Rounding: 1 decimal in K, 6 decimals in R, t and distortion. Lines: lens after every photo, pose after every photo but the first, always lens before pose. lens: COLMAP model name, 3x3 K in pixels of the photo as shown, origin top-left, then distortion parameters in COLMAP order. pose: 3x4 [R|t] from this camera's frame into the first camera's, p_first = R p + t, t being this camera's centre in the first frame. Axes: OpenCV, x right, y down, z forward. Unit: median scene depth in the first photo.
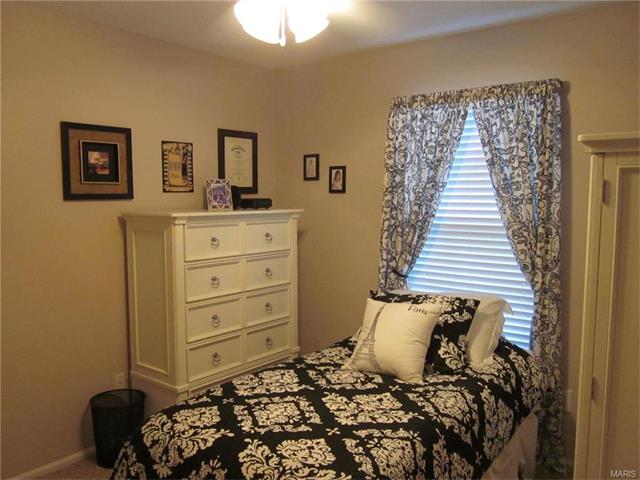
lens RADIAL K [[535.2, 0, 320.9], [0, 535.2, 241.9], [0, 0, 1]] dist [-0.024117, -0.001053]
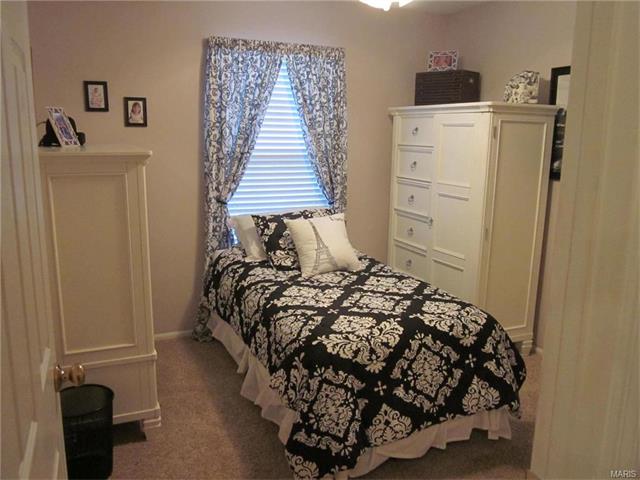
lens RADIAL K [[535.2, 0, 321.6], [0, 535.2, 239.0], [0, 0, 1]] dist [-0.024117, -0.001053]
pose [[0.468519, -0.169397, 0.867061, -0.832051], [0.063409, 0.985362, 0.158246, -0.030870], [-0.881175, -0.019162, 0.472402, 0.338224]]
